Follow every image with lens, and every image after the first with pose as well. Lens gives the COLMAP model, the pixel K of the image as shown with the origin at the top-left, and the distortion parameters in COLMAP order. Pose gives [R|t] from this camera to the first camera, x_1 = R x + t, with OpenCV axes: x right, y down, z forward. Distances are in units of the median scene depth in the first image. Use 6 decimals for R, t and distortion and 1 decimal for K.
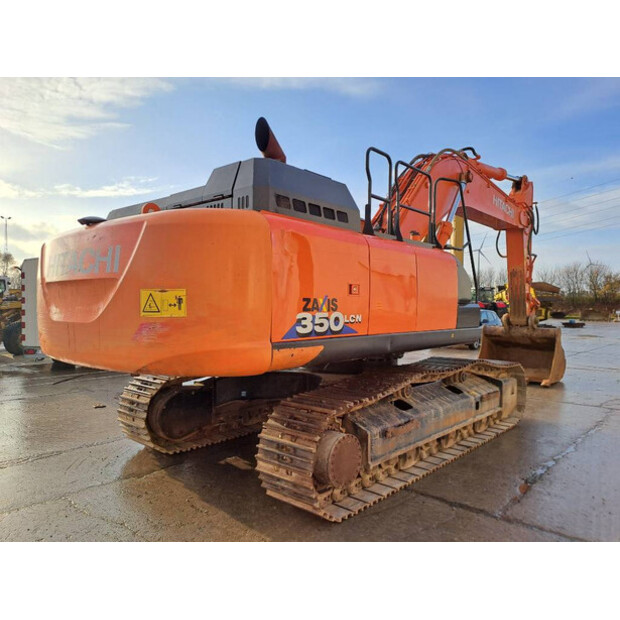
lens RADIAL K [[459.8, 0, 310.0], [0, 459.8, 310.0], [0, 0, 1]] dist [0.076956, -0.001703]
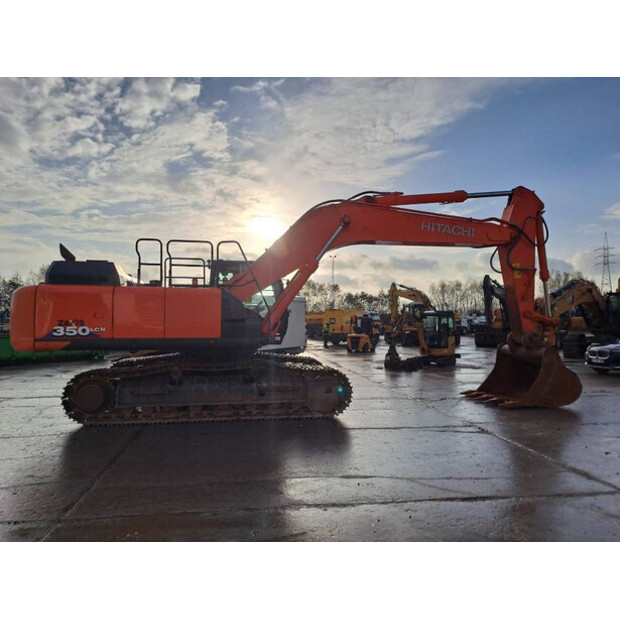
lens RADIAL K [[490.0, 0, 310.0], [0, 490.0, 310.0], [0, 0, 1]] dist [0.003893, 0.005557]
pose [[0.782182, -0.030346, -0.622310, 2.122332], [0.001852, 0.998922, -0.046382, 0.032797], [0.623047, 0.035126, 0.781395, -0.122021]]
